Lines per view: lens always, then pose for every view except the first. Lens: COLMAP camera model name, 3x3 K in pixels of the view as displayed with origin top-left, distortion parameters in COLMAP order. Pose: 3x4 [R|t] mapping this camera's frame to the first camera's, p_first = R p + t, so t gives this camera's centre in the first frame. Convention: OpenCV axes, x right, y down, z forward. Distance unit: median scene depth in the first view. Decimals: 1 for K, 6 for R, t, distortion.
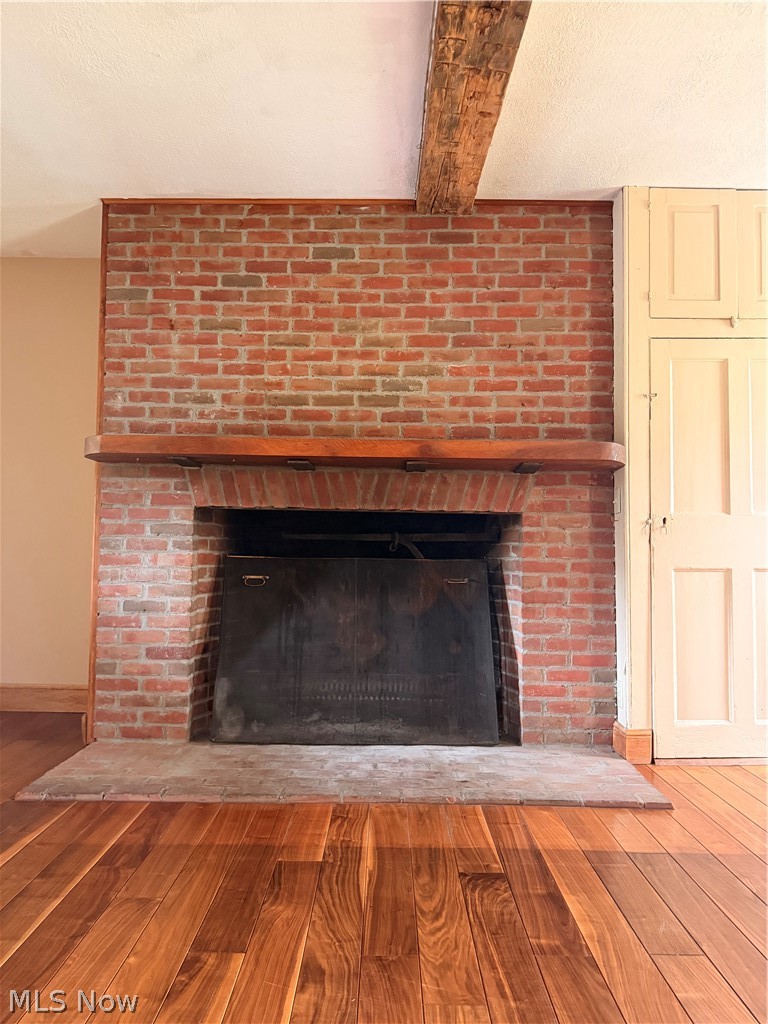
lens RADIAL K [[729.6, 0, 381.8], [0, 729.6, 514.5], [0, 0, 1]] dist [0.055227, -0.011029]
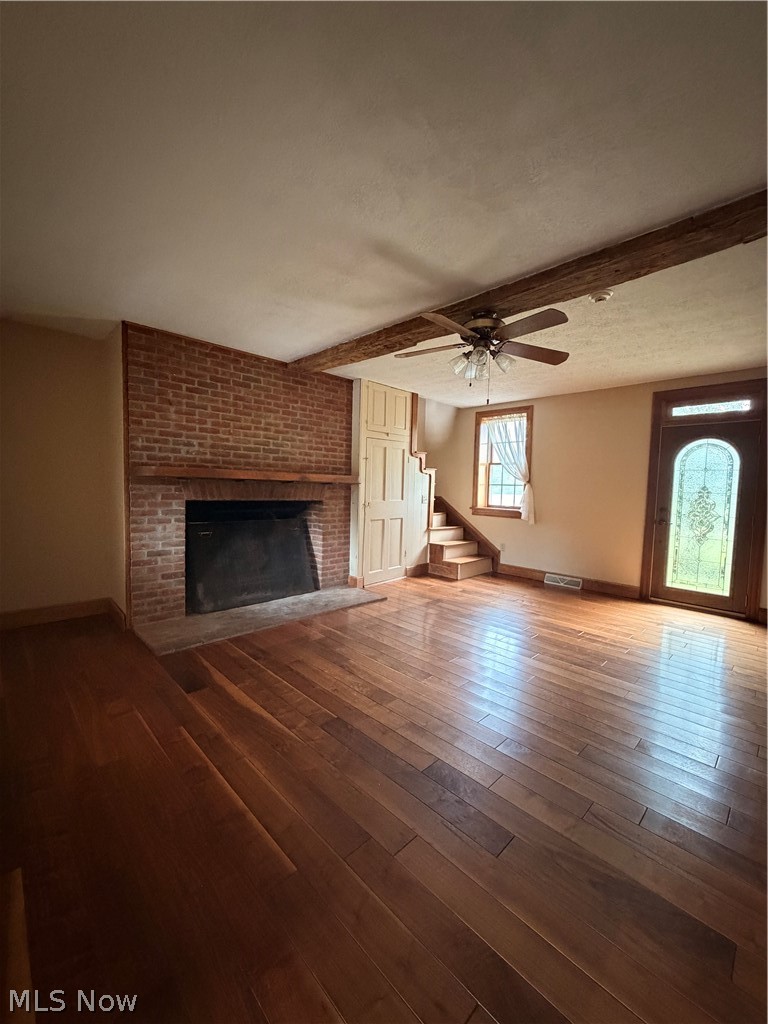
lens RADIAL K [[403.1, 0, 384.1], [0, 403.1, 514.6], [0, 0, 1]] dist [-0.011750, 0.000358]
pose [[0.705420, -0.042826, 0.707494, -0.638798], [-0.046777, 0.993184, 0.106760, -0.110834], [-0.707244, -0.108405, 0.698609, -0.122836]]
